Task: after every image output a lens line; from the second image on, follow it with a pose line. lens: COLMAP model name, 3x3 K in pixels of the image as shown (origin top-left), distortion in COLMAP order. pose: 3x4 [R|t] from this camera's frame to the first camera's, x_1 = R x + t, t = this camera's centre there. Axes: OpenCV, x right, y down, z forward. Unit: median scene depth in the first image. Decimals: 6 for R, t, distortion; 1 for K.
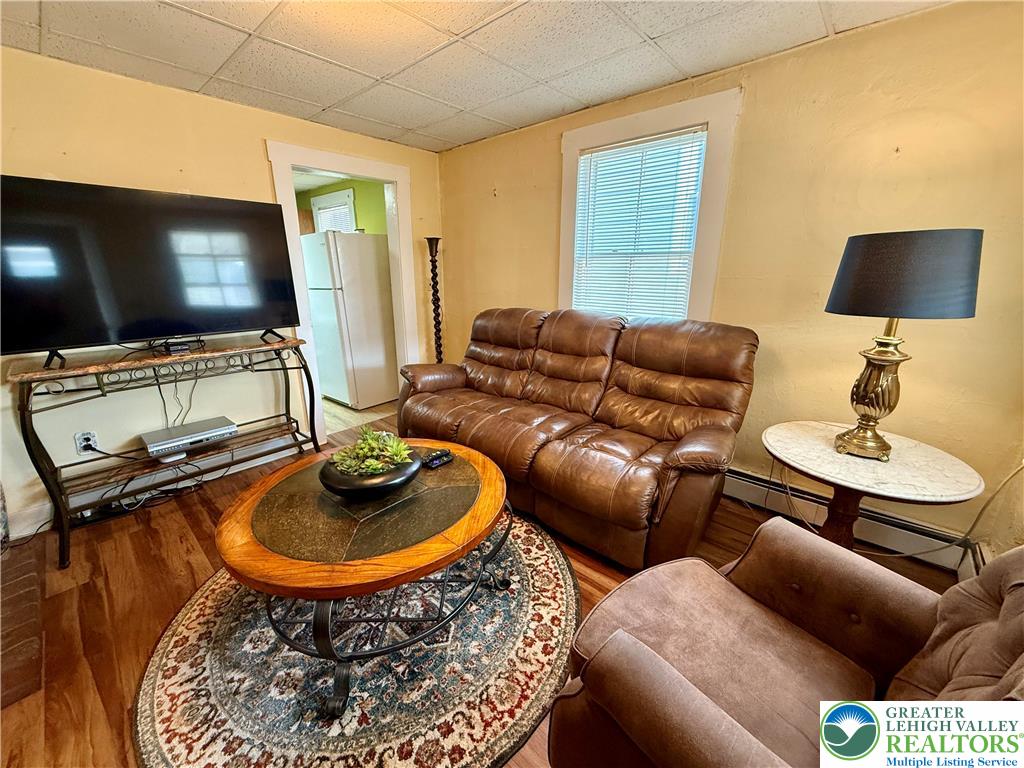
lens RADIAL K [[407.7, 0, 510.0], [0, 407.7, 383.1], [0, 0, 1]] dist [-0.001178, 0.000008]
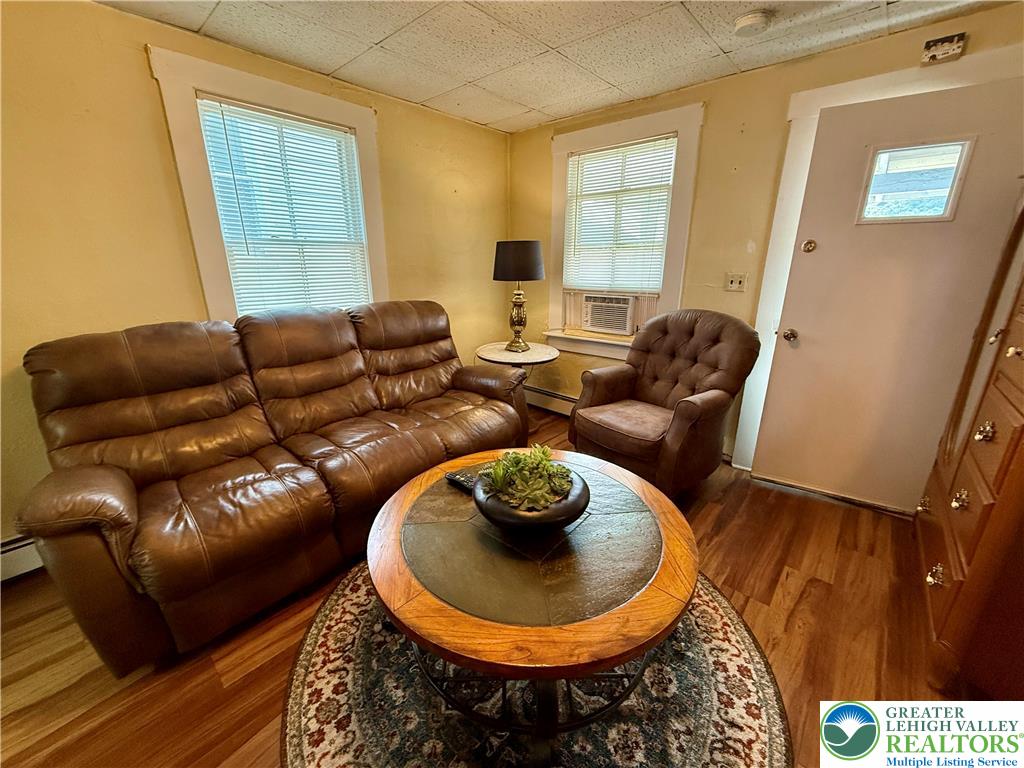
lens RADIAL K [[407.7, 0, 507.0], [0, 407.7, 384.1], [0, 0, 1]] dist [-0.001178, 0.000008]
pose [[0.003038, -0.289710, 0.957110, -1.252459], [0.272504, 0.921131, 0.277955, -0.286086], [-0.962150, 0.259972, 0.081745, 1.066462]]
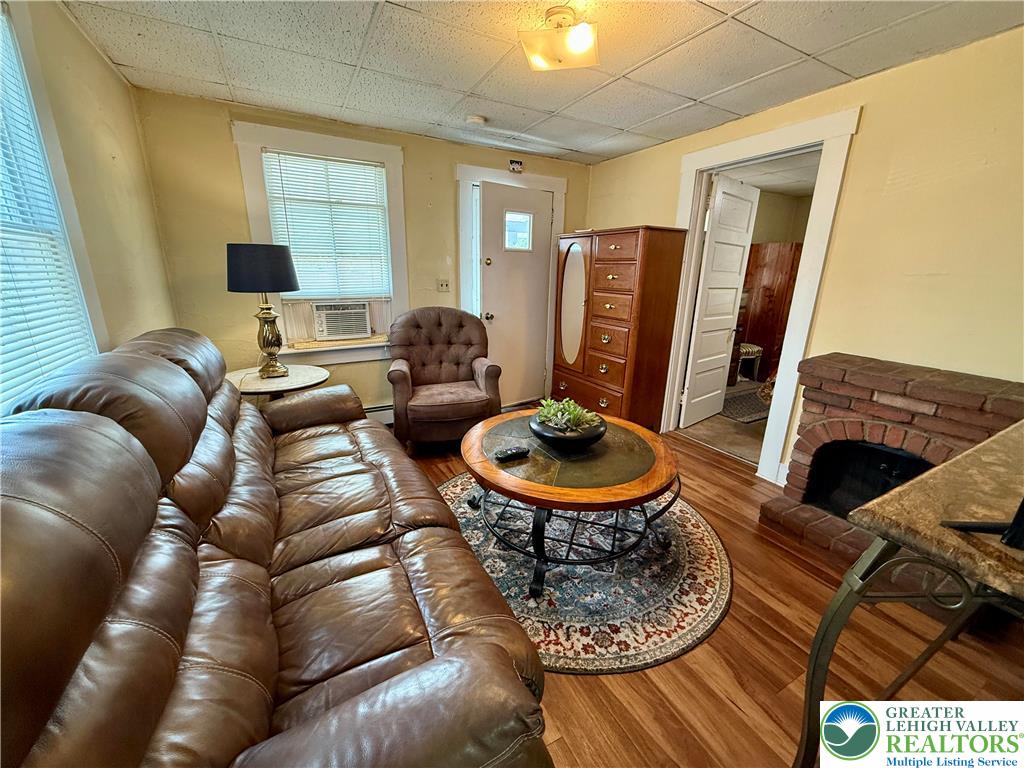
lens RADIAL K [[407.7, 0, 509.2], [0, 407.7, 385.3], [0, 0, 1]] dist [-0.001178, 0.000008]
pose [[-0.943289, -0.096066, 0.317768, -0.638097], [0.082630, 0.859144, 0.505018, -0.635955], [-0.321524, 0.502635, -0.802484, 2.337079]]
